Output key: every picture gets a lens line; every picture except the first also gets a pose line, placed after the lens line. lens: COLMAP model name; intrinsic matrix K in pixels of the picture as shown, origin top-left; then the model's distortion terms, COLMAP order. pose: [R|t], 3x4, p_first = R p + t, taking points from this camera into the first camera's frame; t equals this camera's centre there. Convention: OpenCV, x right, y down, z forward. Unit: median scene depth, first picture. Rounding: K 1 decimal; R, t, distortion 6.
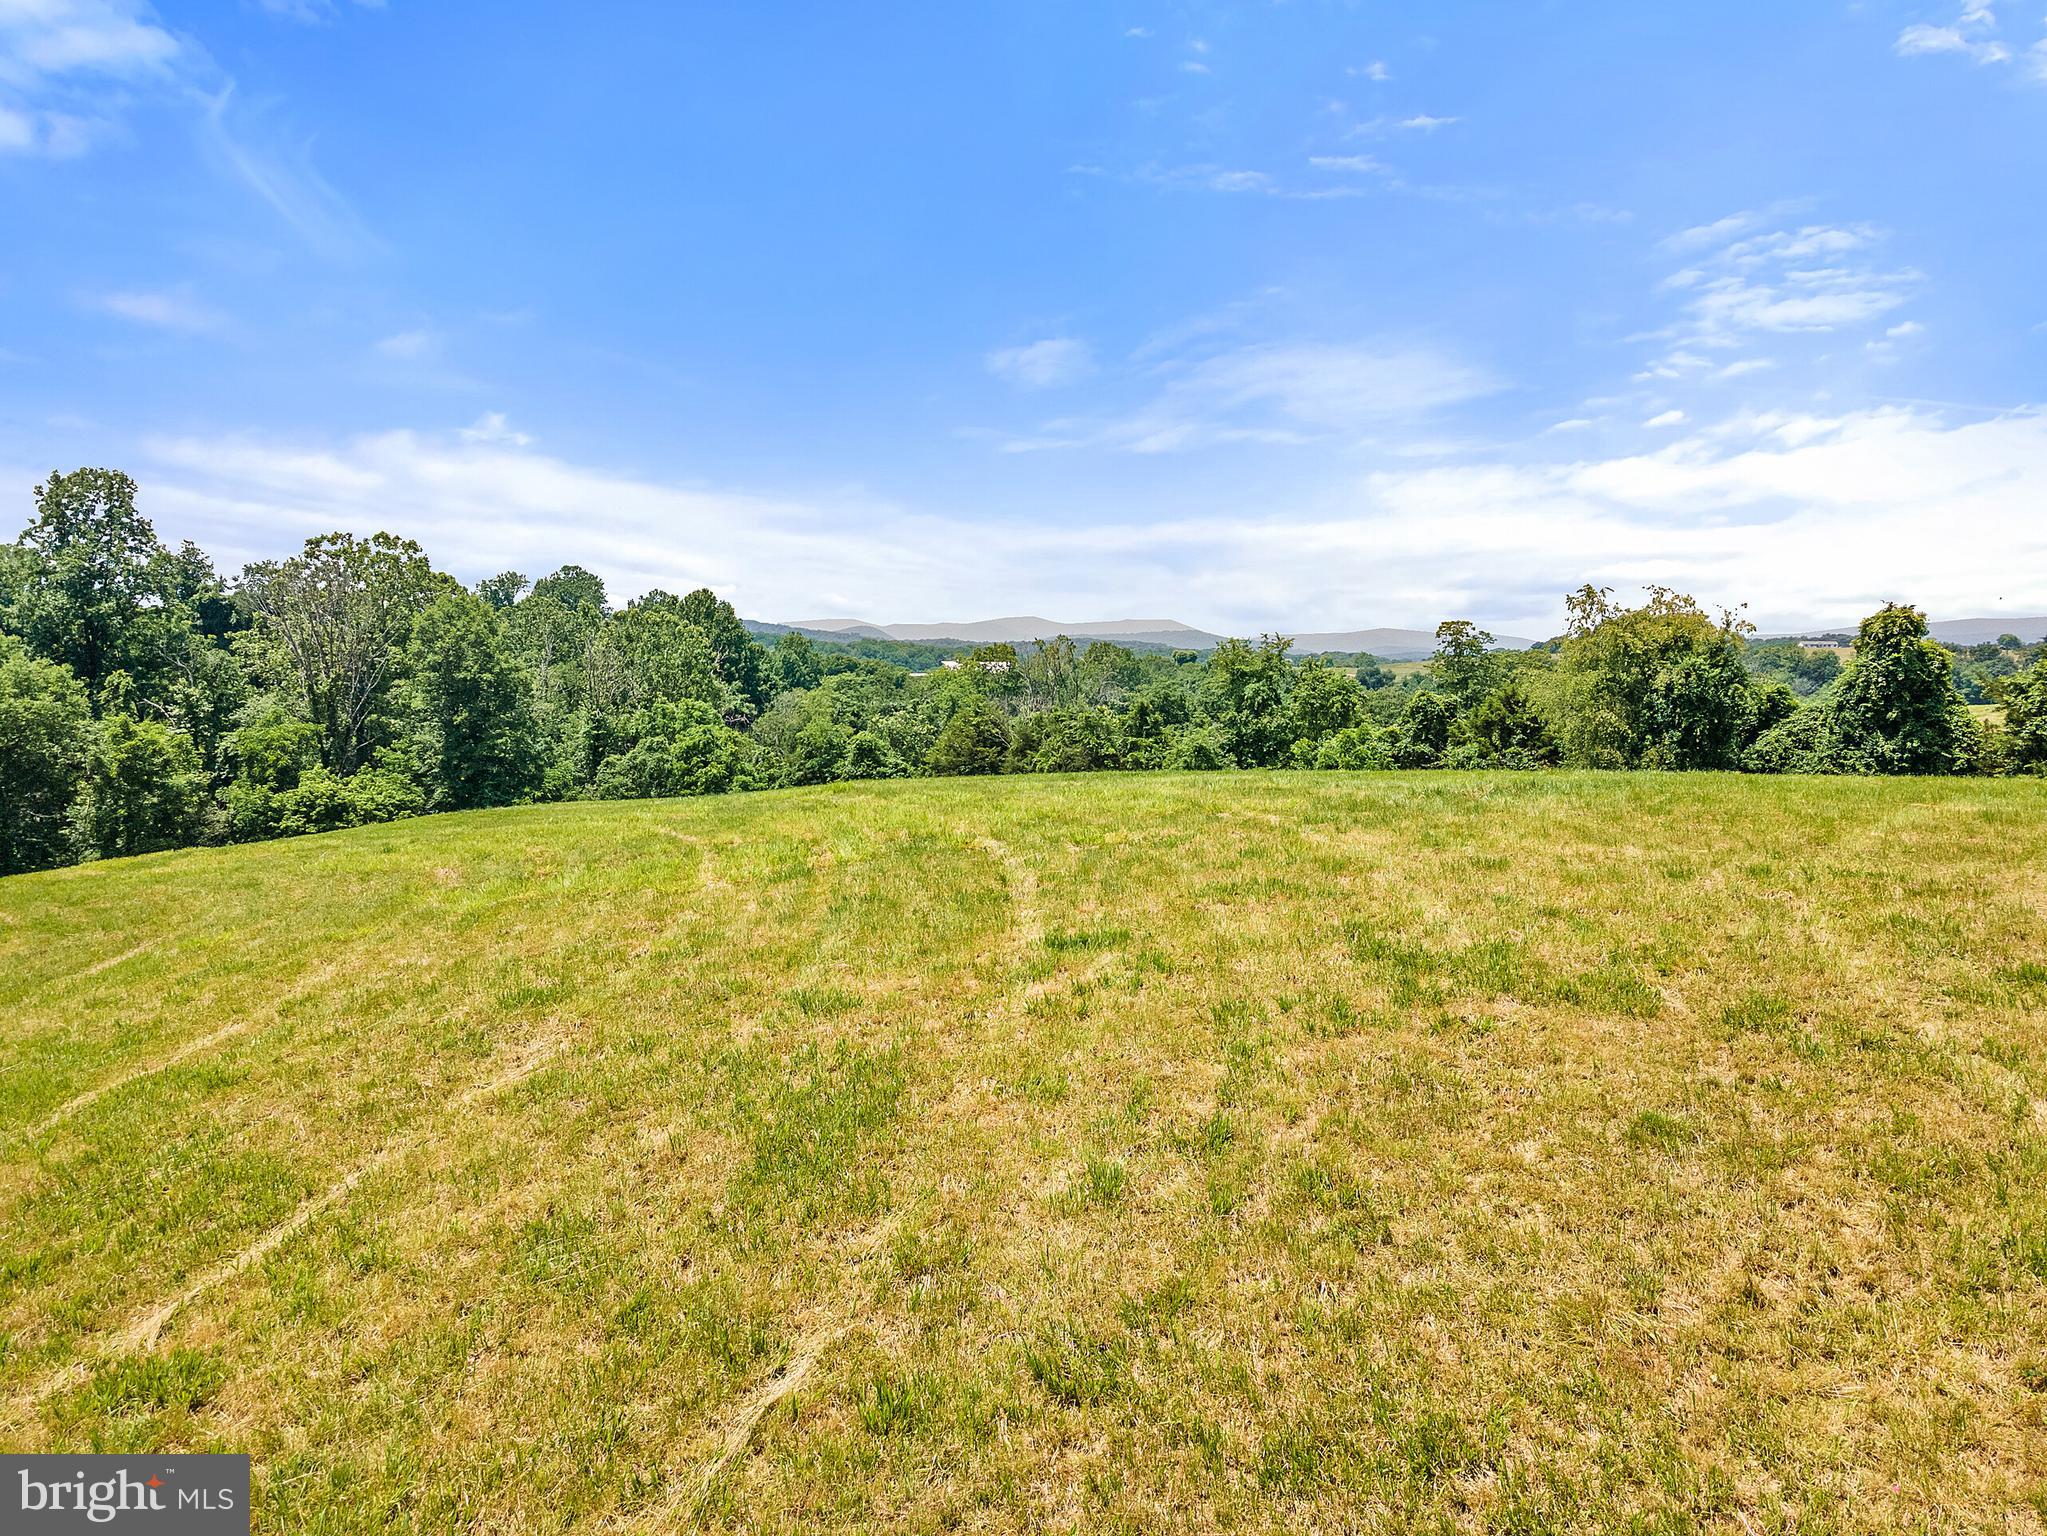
lens RADIAL K [[1490.8, 0, 1026.6], [0, 1490.8, 746.7], [0, 0, 1]] dist [0.027632, 0.033483]
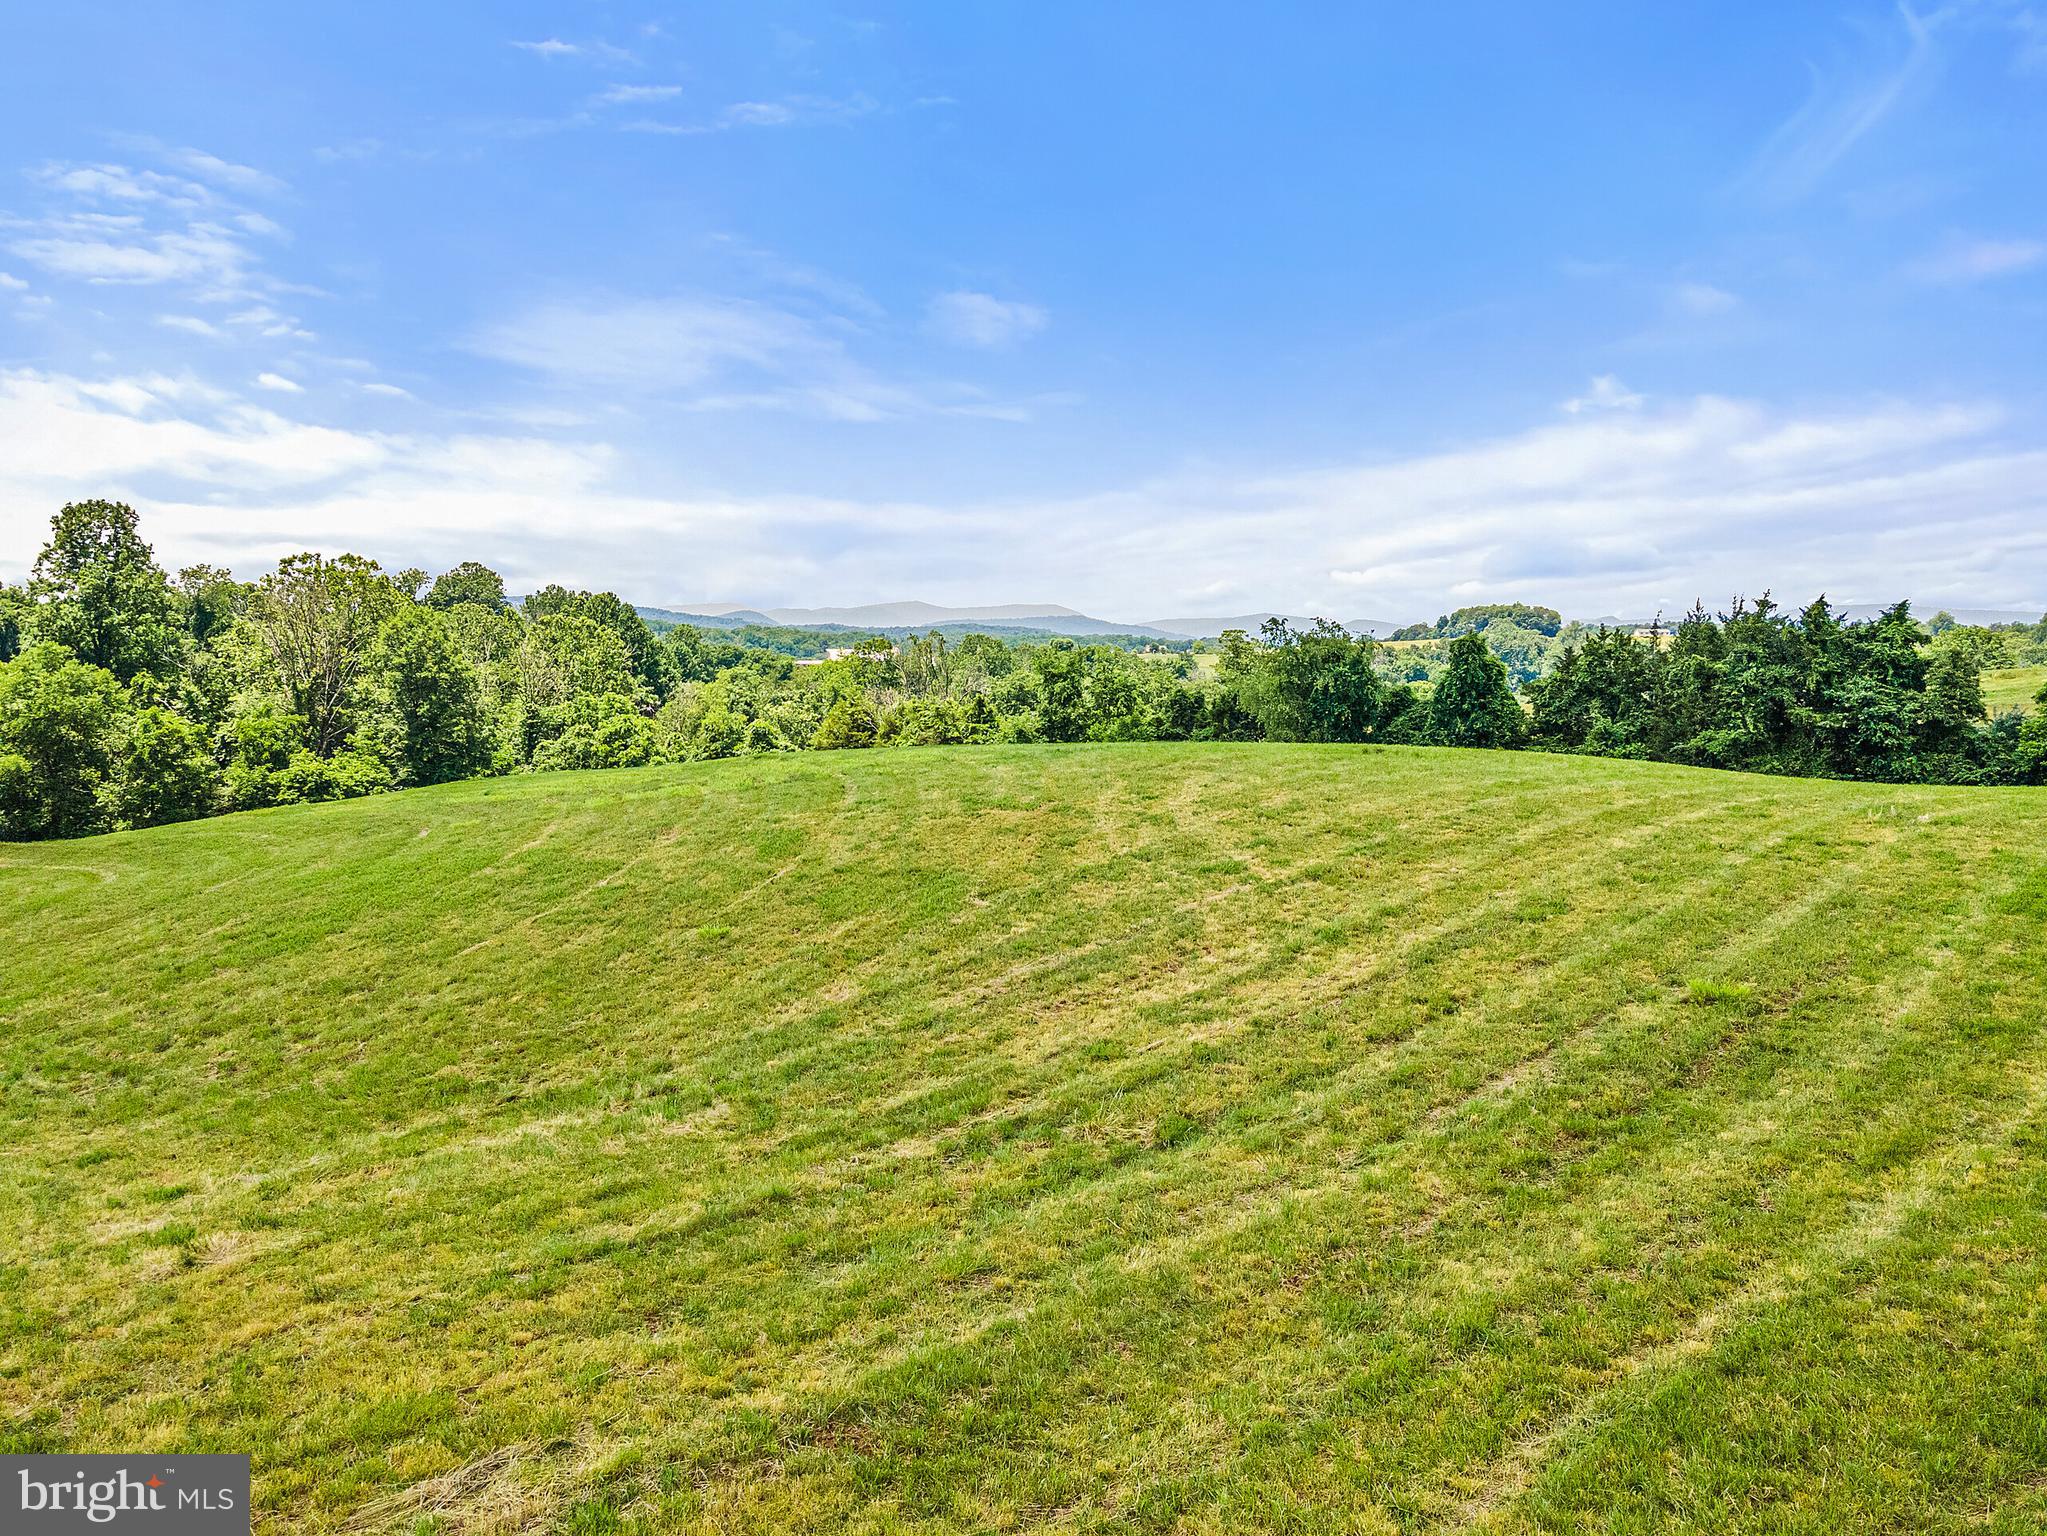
lens RADIAL K [[1489.7, 0, 1029.6], [0, 1489.7, 760.5], [0, 0, 1]] dist [0.014077, 0.053978]
pose [[0.996934, -0.006570, 0.077972, 0.017230], [0.005069, 0.999798, 0.019431, 0.000799], [-0.078084, -0.018976, 0.996766, -0.246808]]
